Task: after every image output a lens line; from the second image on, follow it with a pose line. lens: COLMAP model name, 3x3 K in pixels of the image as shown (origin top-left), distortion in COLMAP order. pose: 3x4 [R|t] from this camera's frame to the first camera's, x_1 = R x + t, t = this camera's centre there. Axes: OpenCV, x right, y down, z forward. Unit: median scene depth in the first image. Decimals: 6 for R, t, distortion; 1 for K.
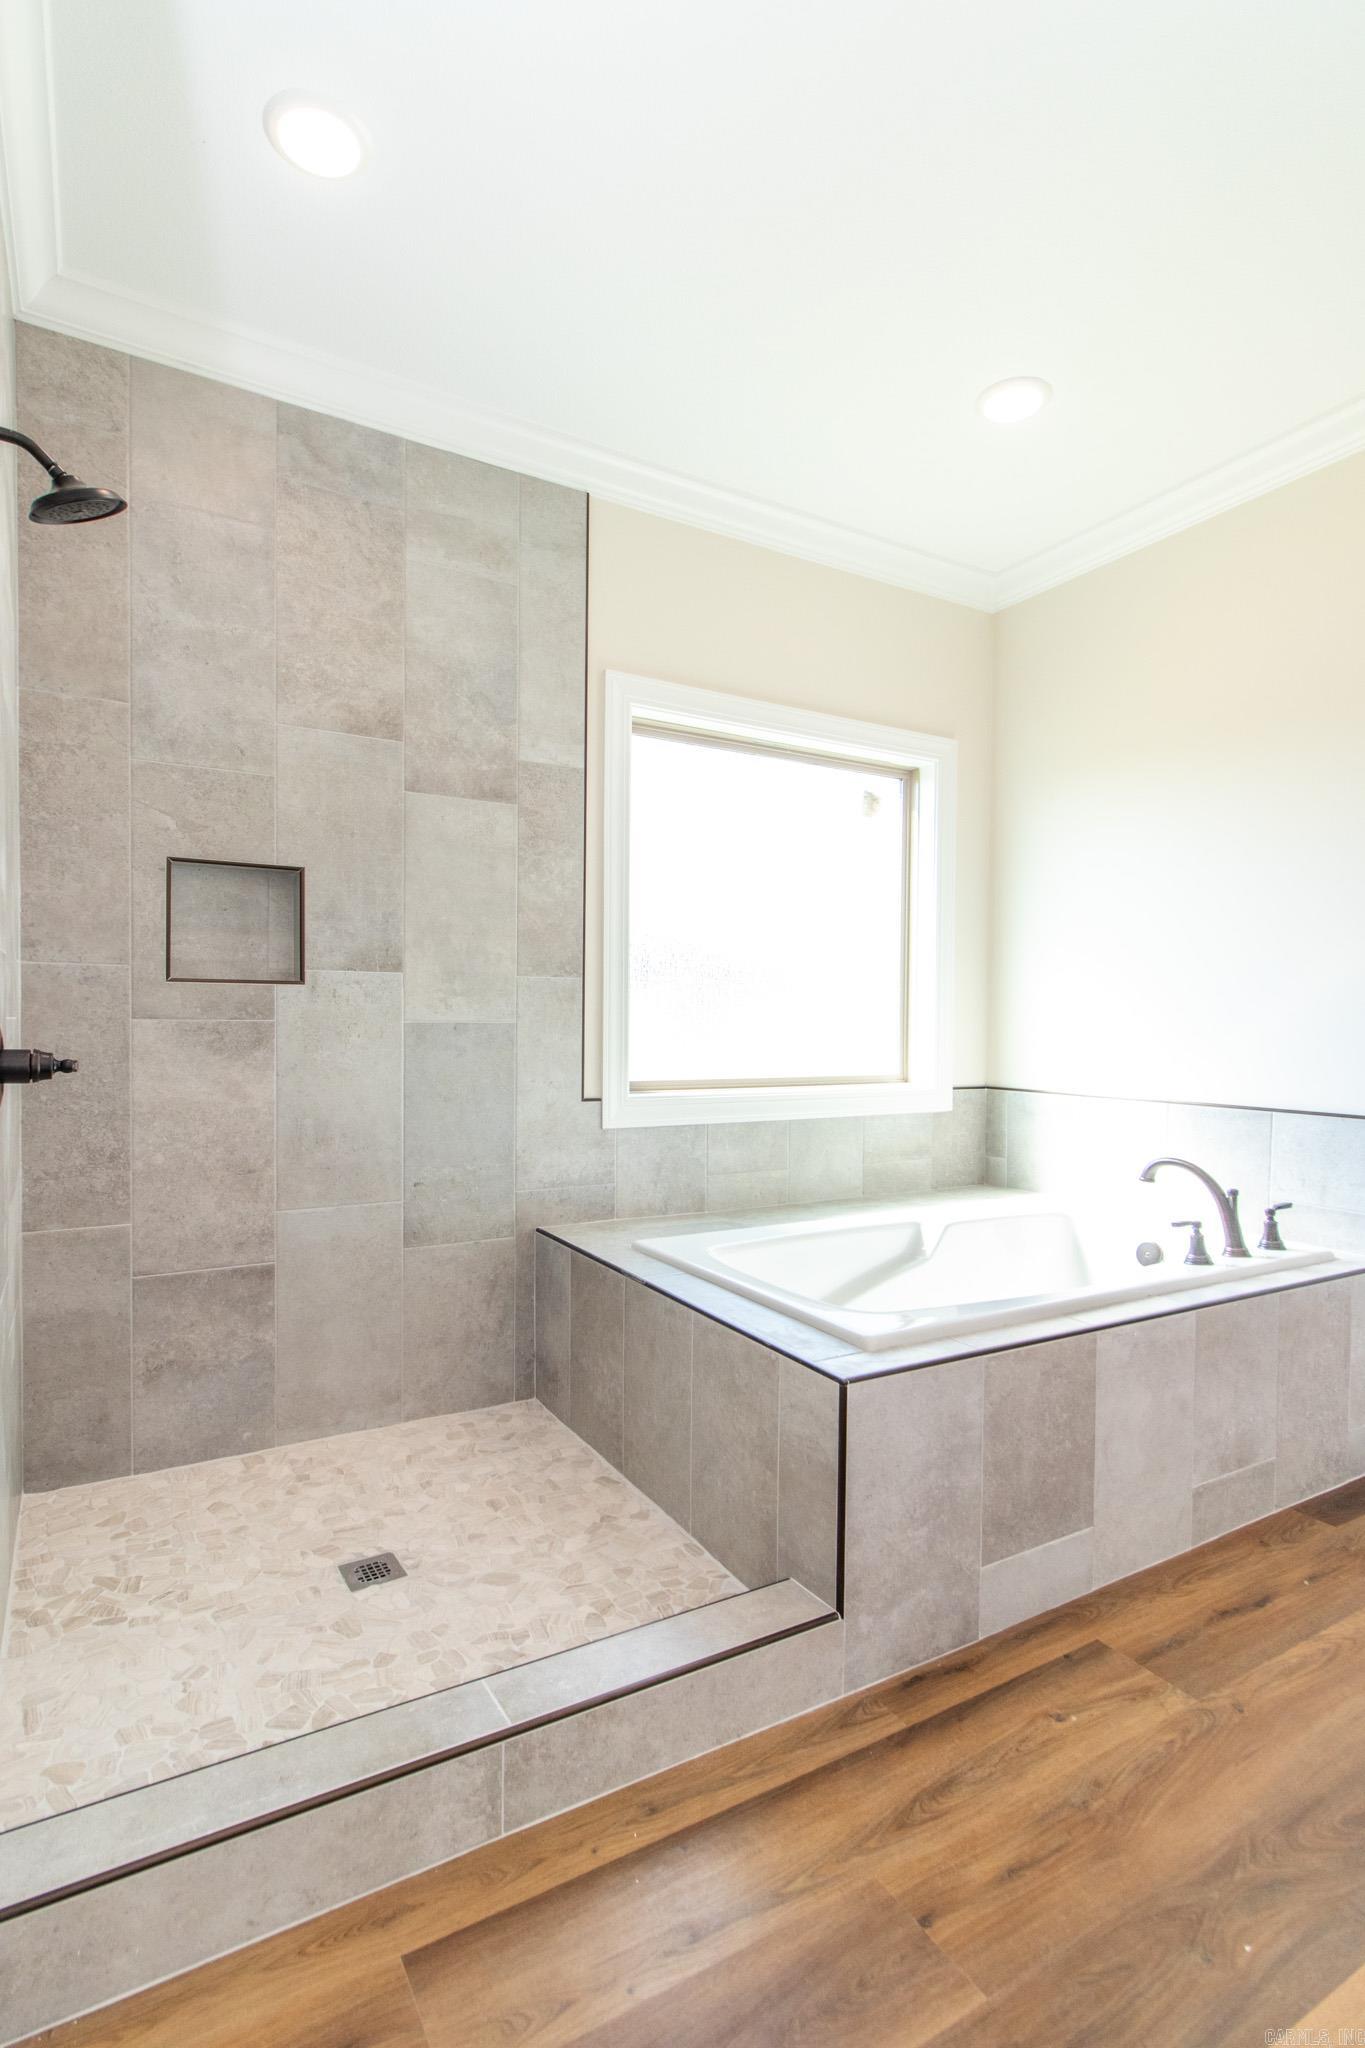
lens RADIAL K [[908.8, 0, 682.5], [0, 908.8, 1024.0], [0, 0, 1]] dist [-0.000721, 0.000642]
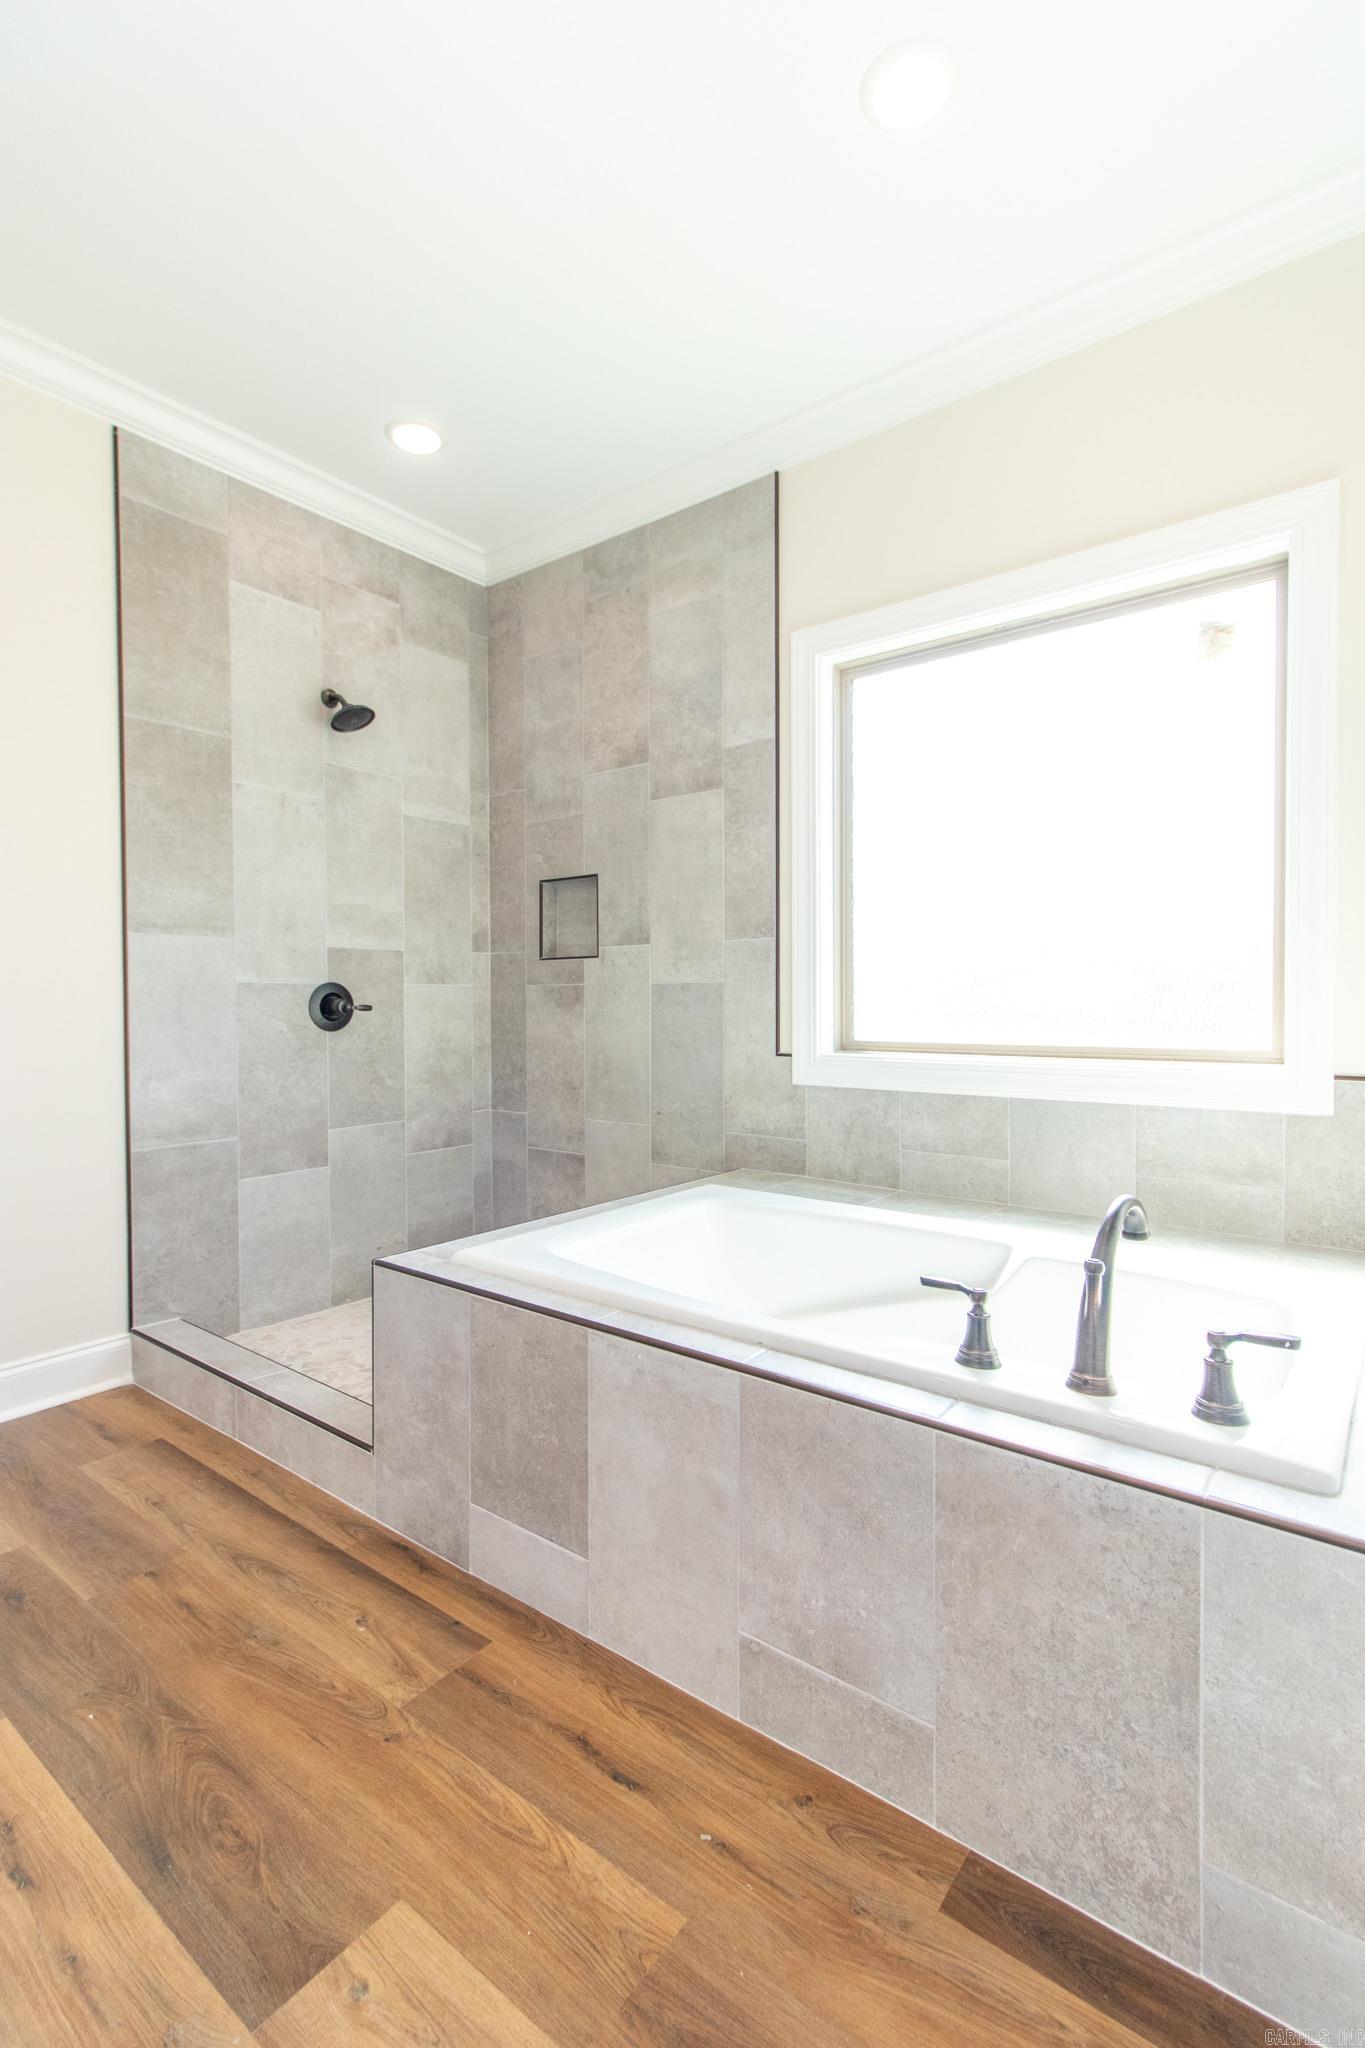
lens RADIAL K [[942.4, 0, 721.2], [0, 942.4, 998.1], [0, 0, 1]] dist [0.003245, -0.000115]
pose [[0.432448, -0.011096, -0.901590, 0.988405], [0.007112, 0.999935, -0.008895, 0.032979], [0.901631, -0.002566, 0.432499, 0.561813]]
